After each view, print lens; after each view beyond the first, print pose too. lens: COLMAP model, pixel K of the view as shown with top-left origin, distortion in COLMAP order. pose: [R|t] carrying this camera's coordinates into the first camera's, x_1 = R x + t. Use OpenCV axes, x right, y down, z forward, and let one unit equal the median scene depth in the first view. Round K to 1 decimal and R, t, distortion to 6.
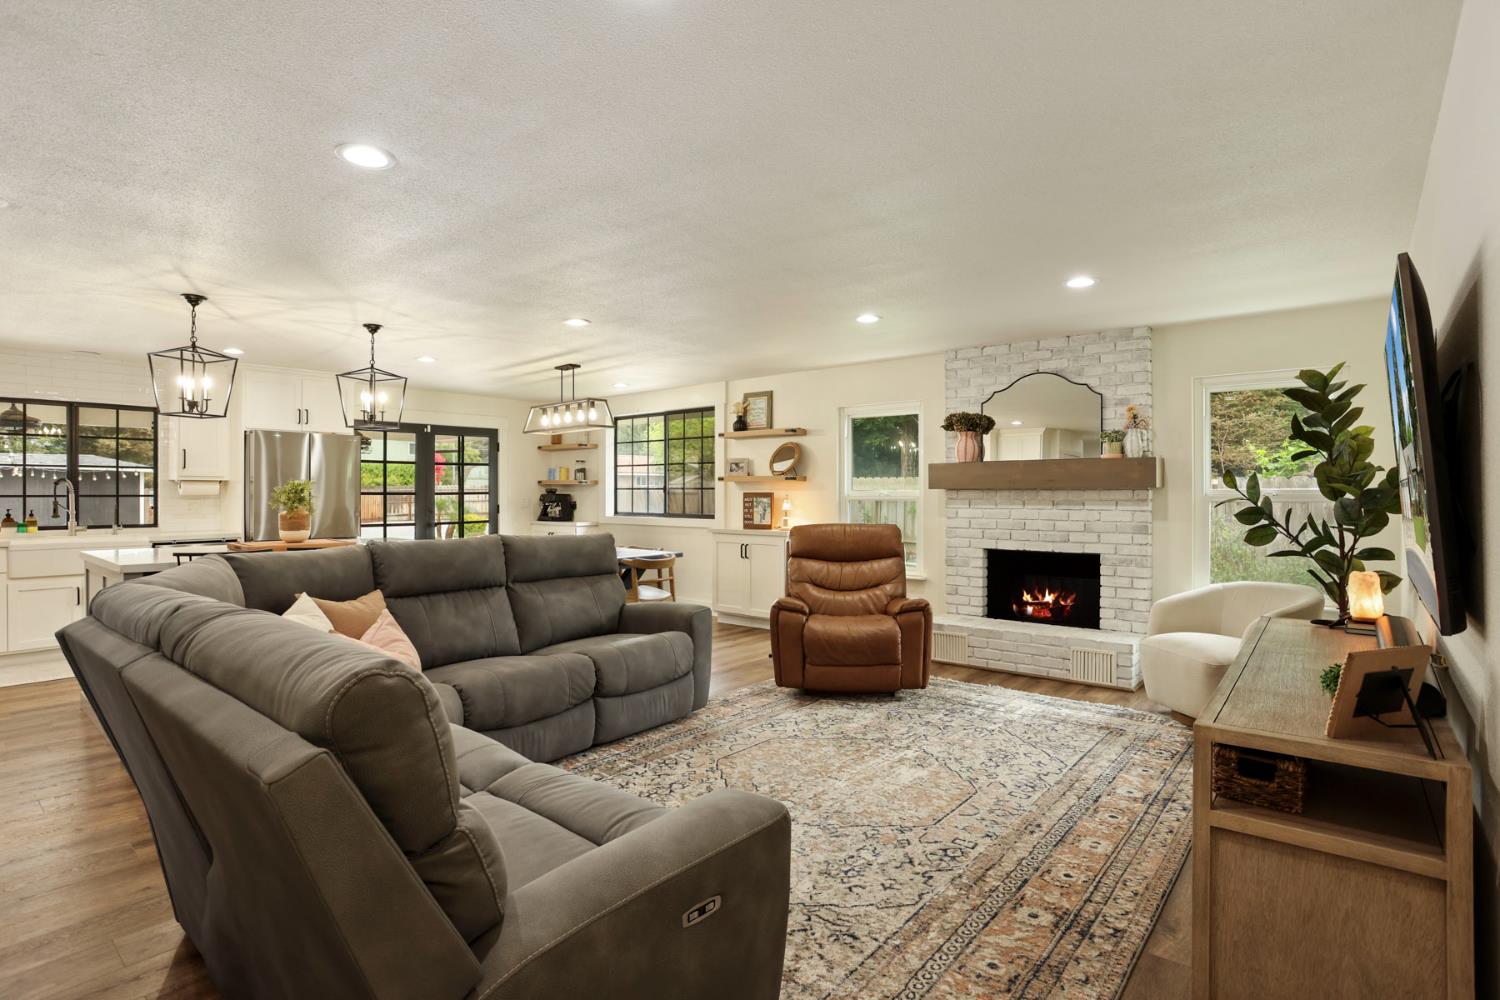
lens RADIAL K [[755.5, 0, 733.4], [0, 755.5, 483.4], [0, 0, 1]] dist [-0.028842, 0.001473]
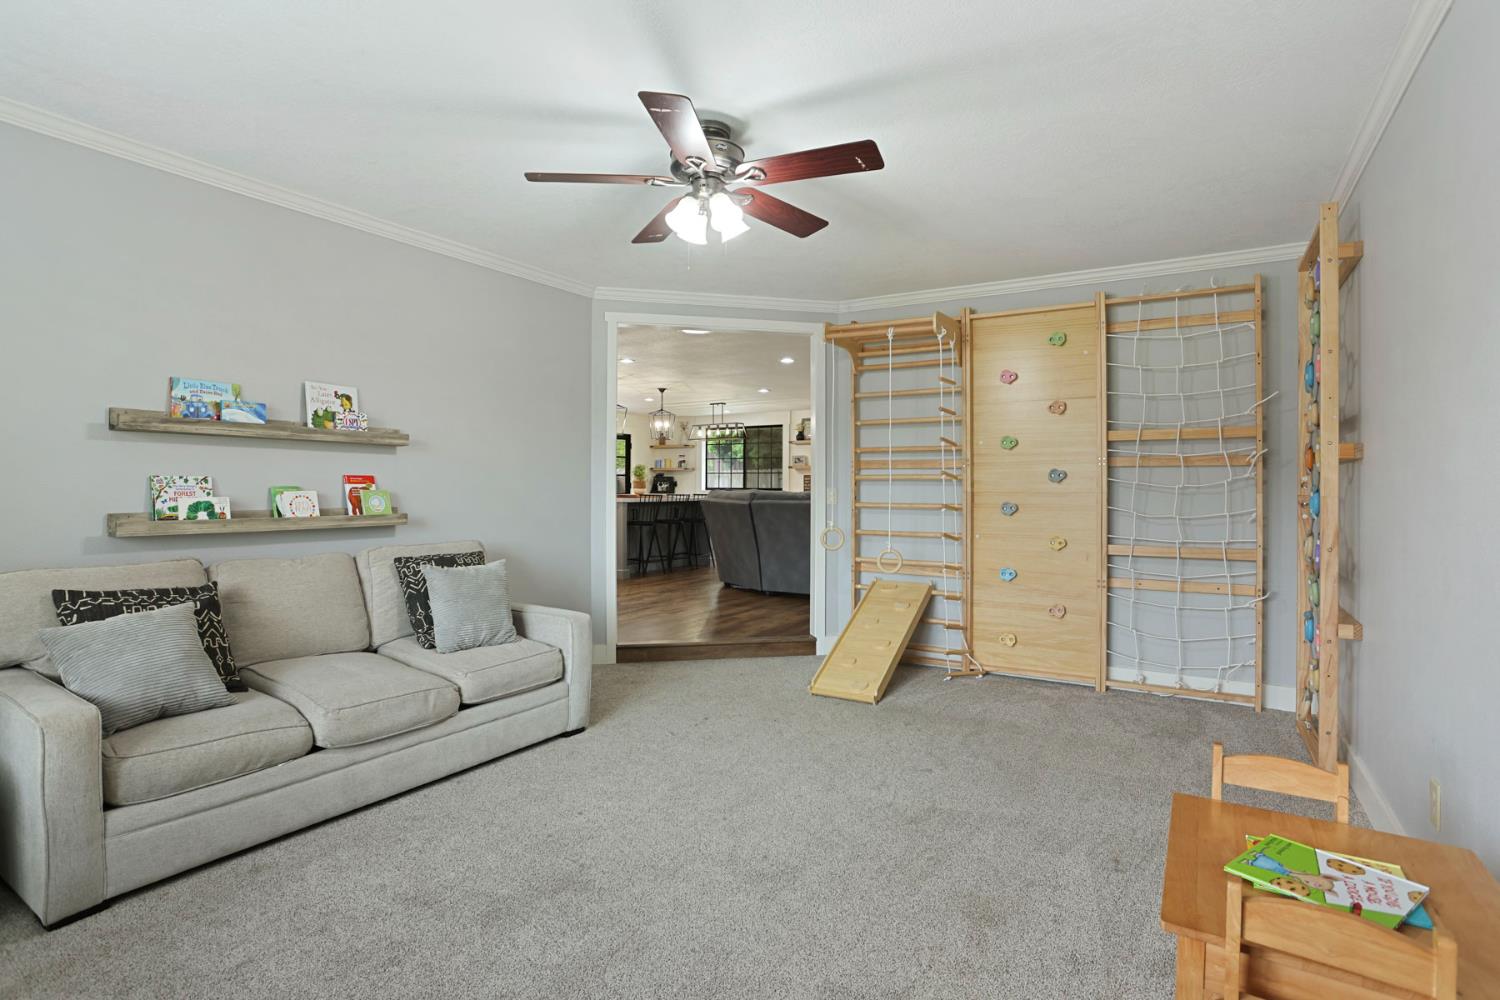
lens RADIAL K [[737.1, 0, 746.3], [0, 737.1, 486.3], [0, 0, 1]] dist [-0.073720, 0.031591]
pose [[0.987421, 0.005114, 0.158030, -0.388539], [-0.007251, 0.999890, 0.012952, 0.016909], [-0.157946, -0.013935, 0.987349, -0.680645]]
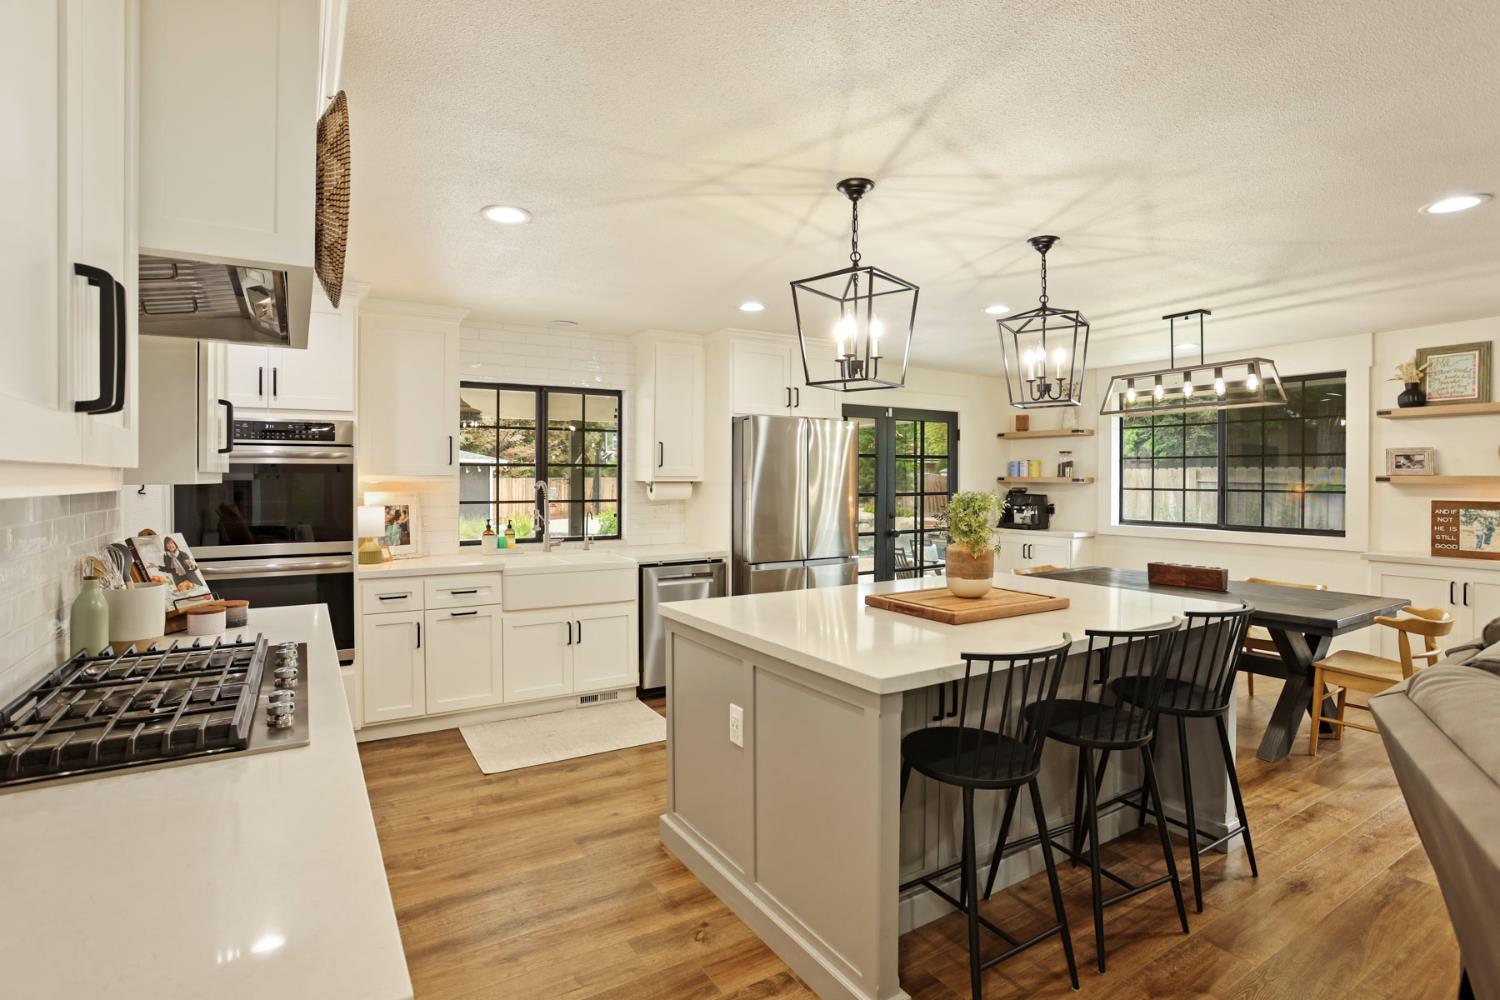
lens RADIAL K [[737.1, 0, 746.3], [0, 737.1, 486.3], [0, 0, 1]] dist [-0.073720, 0.031591]
pose [[0.956525, 0.005224, -0.291604, -0.369168], [0.001282, 0.999755, 0.022115, -0.014406], [0.291648, -0.021527, 0.956283, 0.241186]]
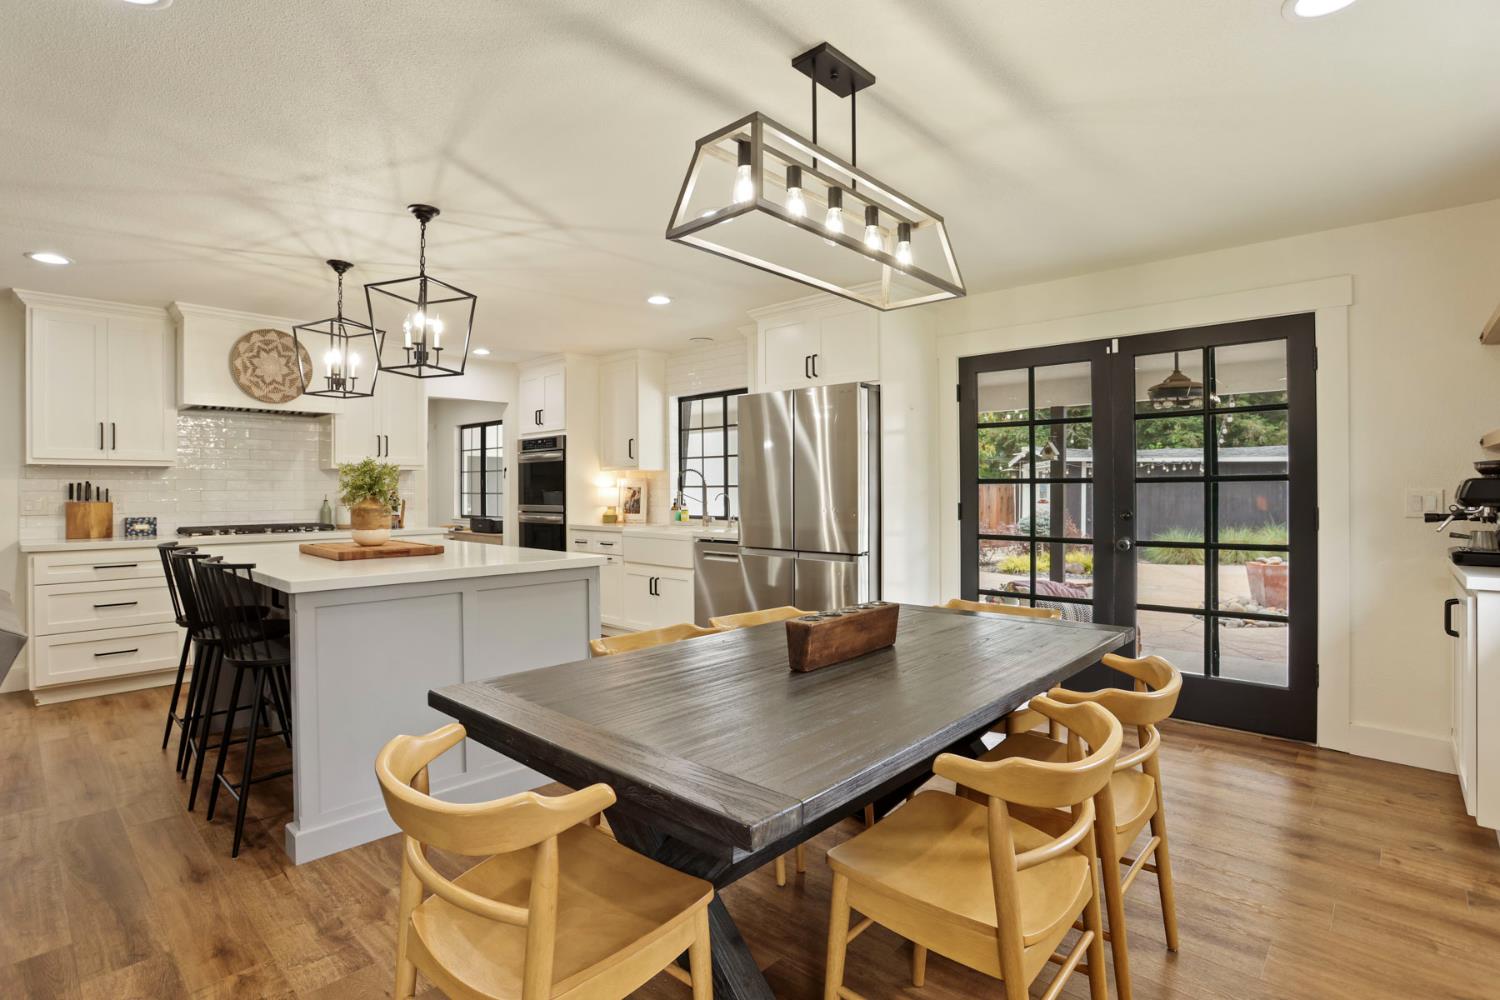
lens RADIAL K [[737.1, 0, 746.3], [0, 737.1, 486.3], [0, 0, 1]] dist [-0.073720, 0.031591]
pose [[-0.022541, -0.004139, -0.999737, 0.079921], [0.015999, 0.999862, -0.004501, 0.018618], [0.999618, -0.016097, -0.022472, 0.874377]]
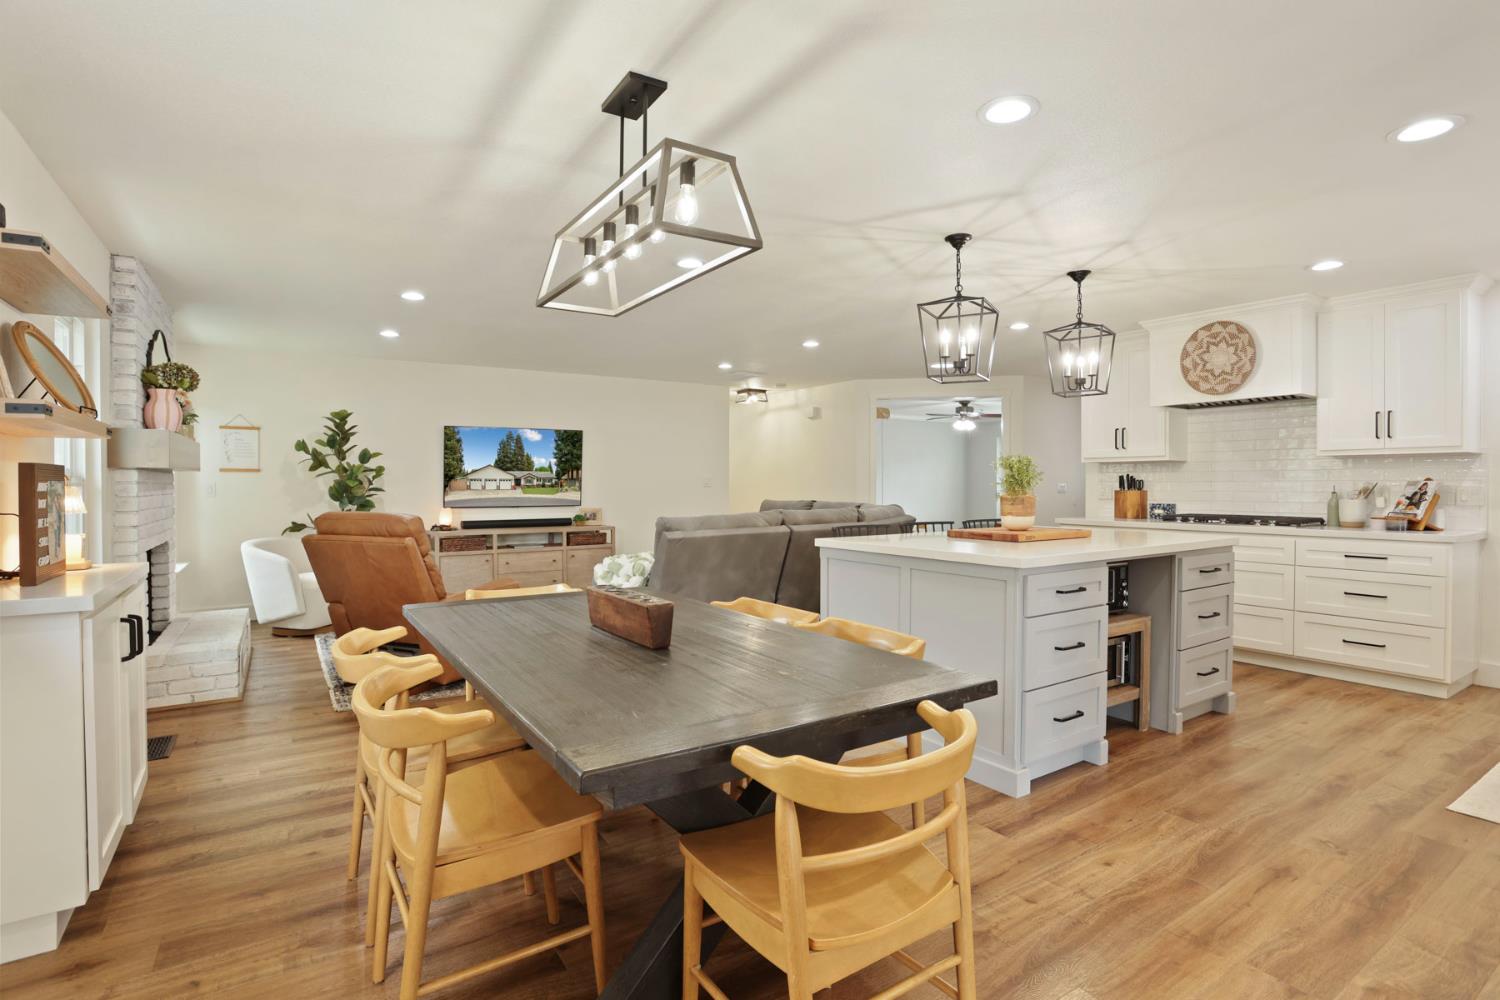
lens RADIAL K [[737.1, 0, 746.3], [0, 737.1, 486.3], [0, 0, 1]] dist [-0.073720, 0.031591]
pose [[-0.962395, 0.002199, 0.271645, -0.324015], [-0.000411, 0.999954, -0.009553, 0.023686], [-0.271653, -0.009306, -0.962350, 1.180339]]
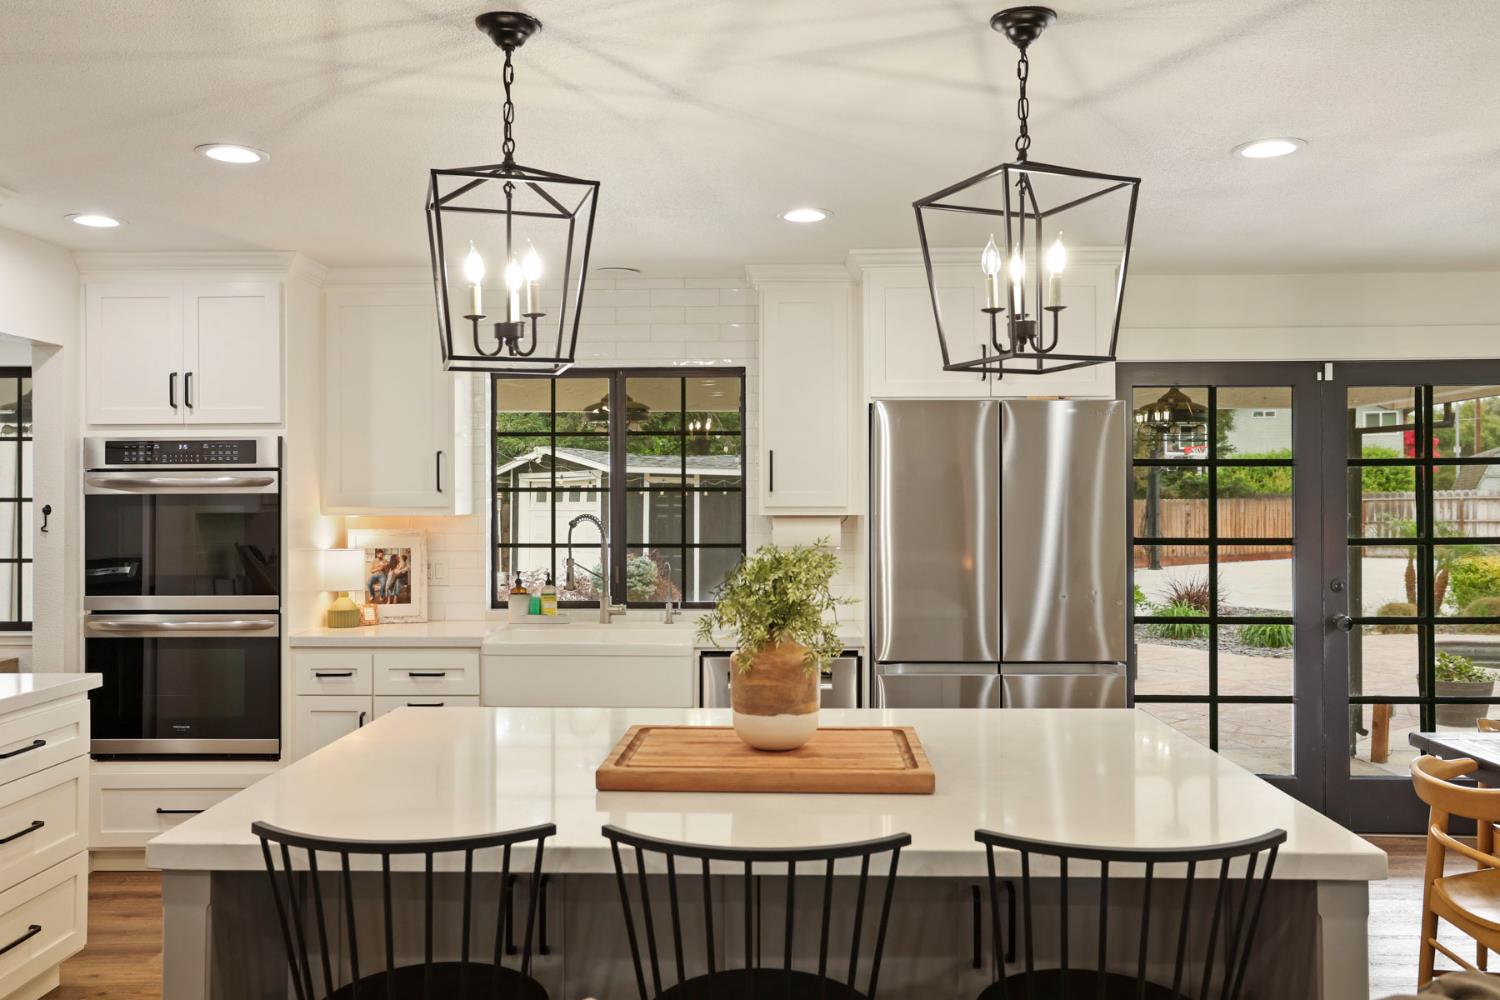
lens RADIAL K [[1254.2, 0, 740.1], [0, 1254.2, 496.3], [0, 0, 1]] dist [0.010176, 0.007777]
pose [[0.638655, -0.003368, -0.769486, -0.117565], [0.010533, 0.999935, 0.004366, -0.017819], [0.769421, -0.010893, 0.638649, 0.407382]]
